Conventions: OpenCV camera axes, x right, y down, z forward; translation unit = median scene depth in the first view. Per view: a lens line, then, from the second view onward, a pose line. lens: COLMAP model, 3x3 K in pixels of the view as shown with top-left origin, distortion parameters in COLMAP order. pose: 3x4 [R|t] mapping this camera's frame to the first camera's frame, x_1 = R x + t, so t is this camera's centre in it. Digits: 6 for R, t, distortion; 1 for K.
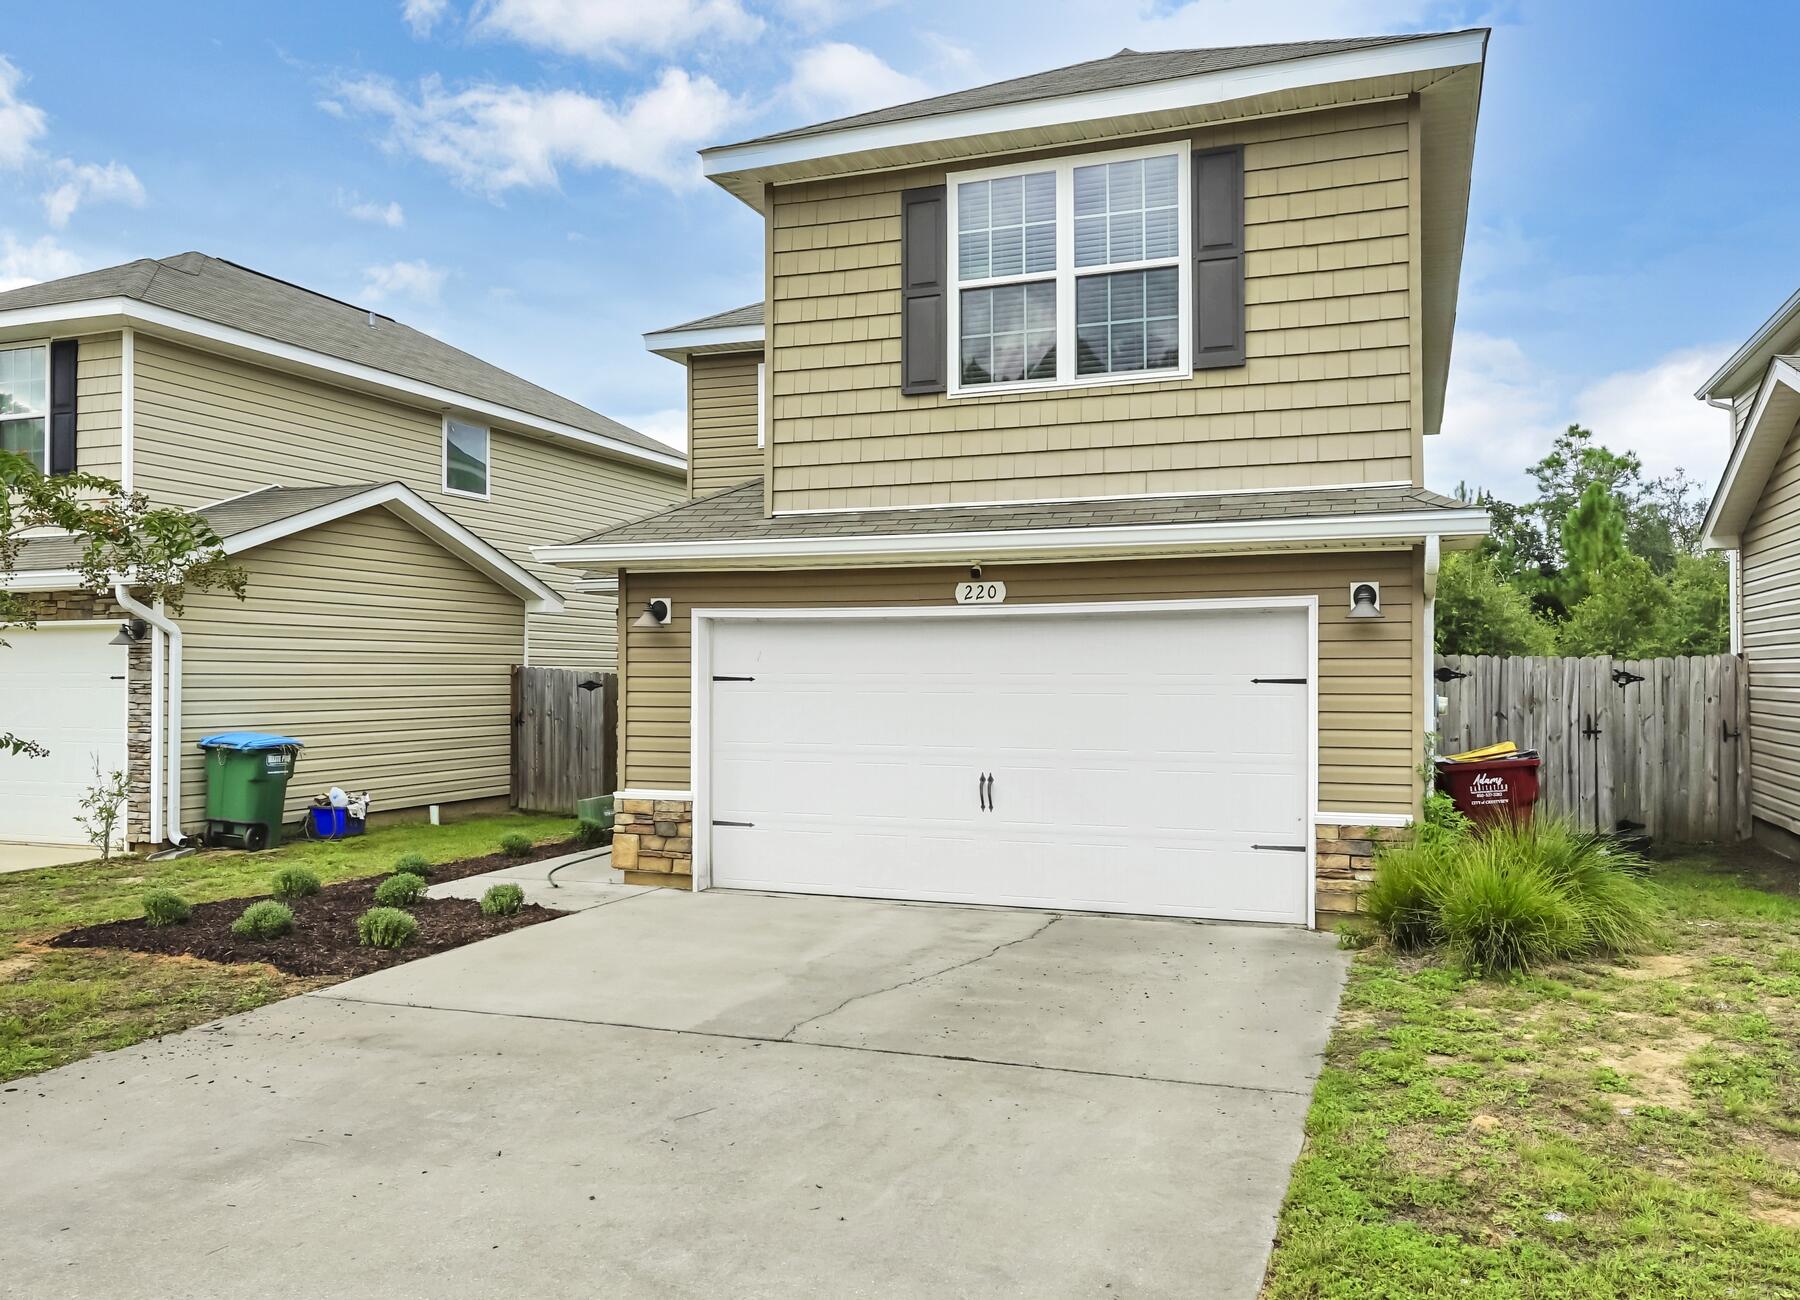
lens RADIAL K [[1400.5, 0, 900.0], [0, 1400.5, 650.0], [0, 0, 1]] dist [0.001162, 0.001288]
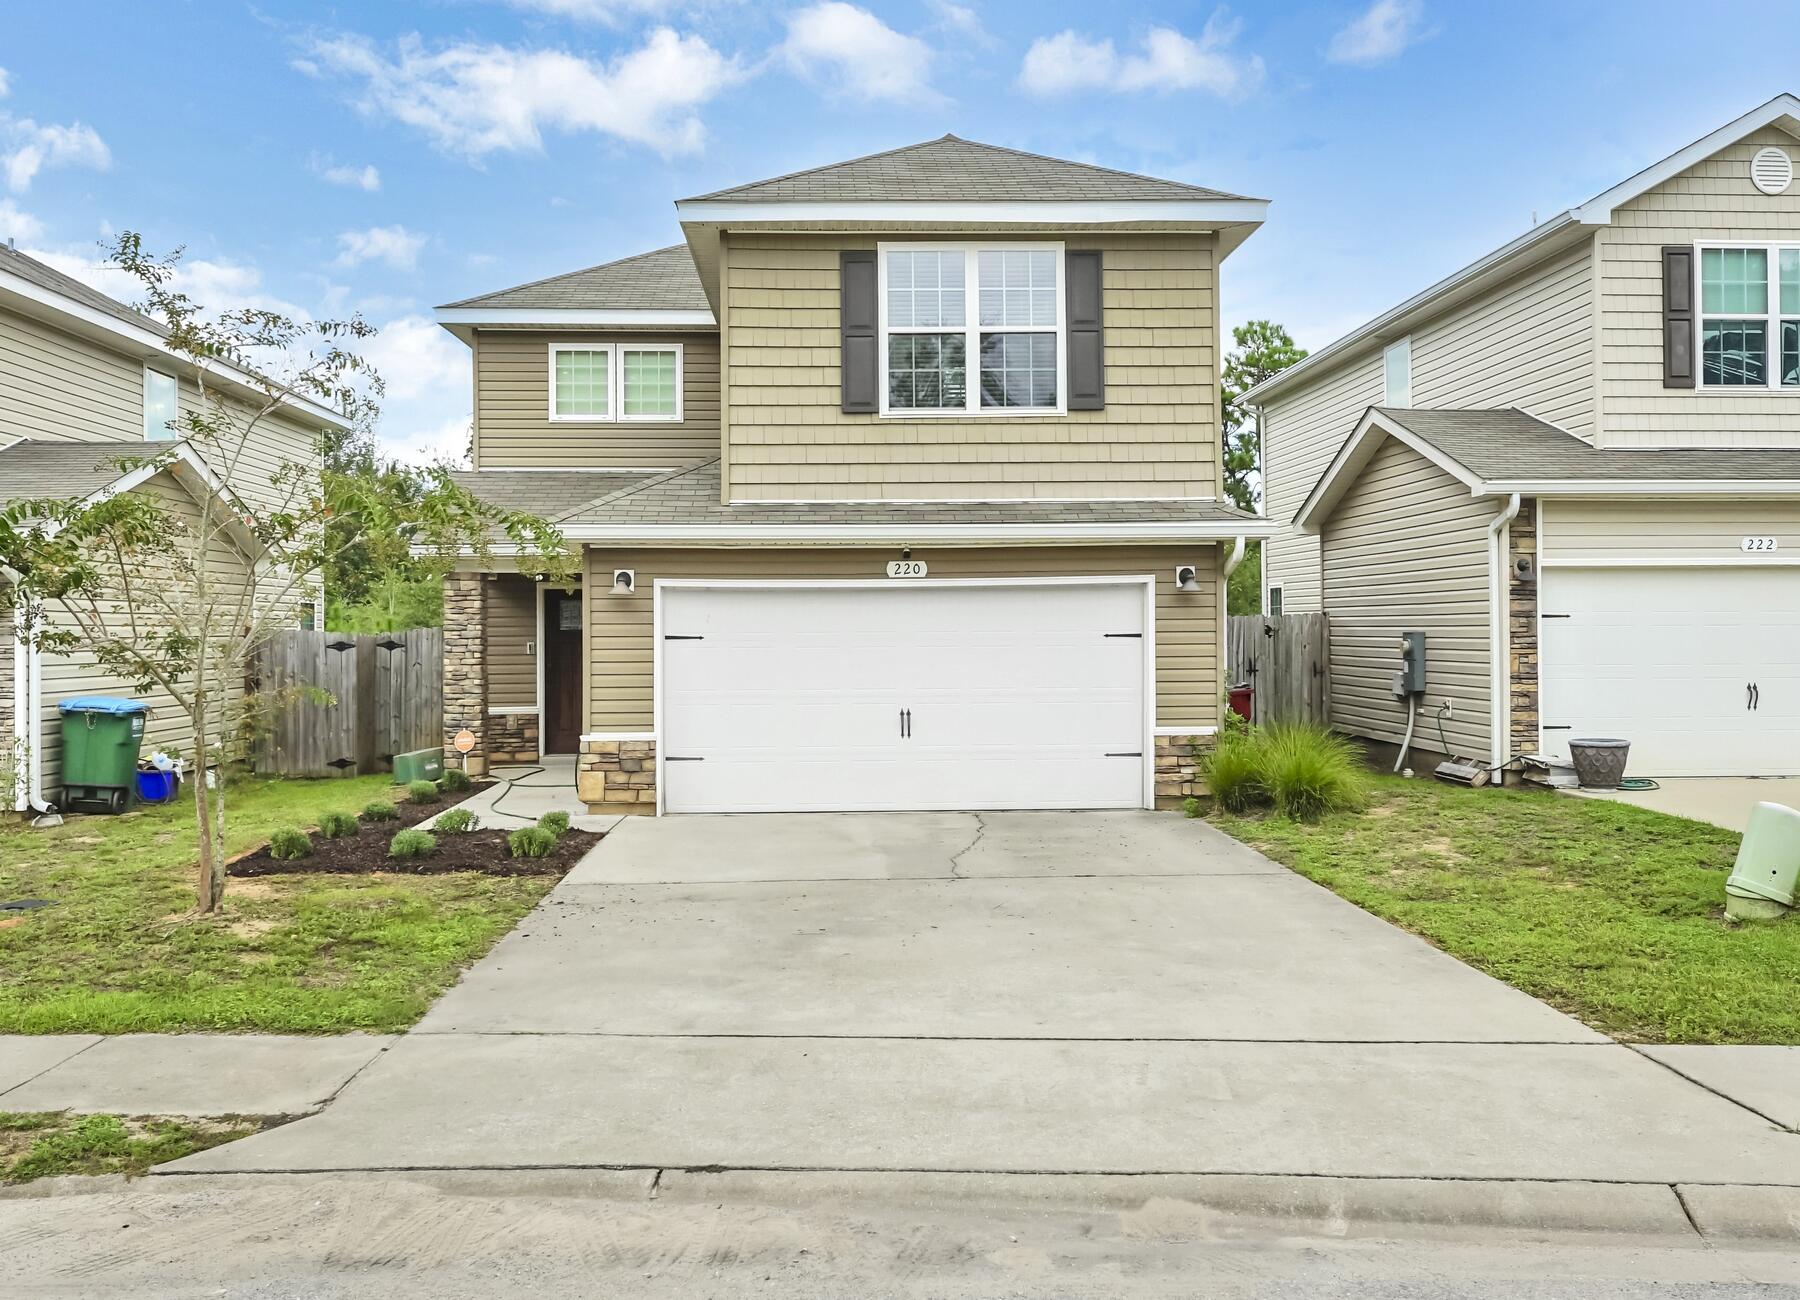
lens RADIAL K [[1573.6, 0, 910.4], [0, 1573.6, 597.2], [0, 0, 1]] dist [-0.001431, 0.003315]
pose [[0.918830, 0.000515, 0.394654, -0.510732], [0.000717, 0.999995, -0.002973, -0.010612], [-0.394653, 0.003014, 0.918825, -0.336968]]
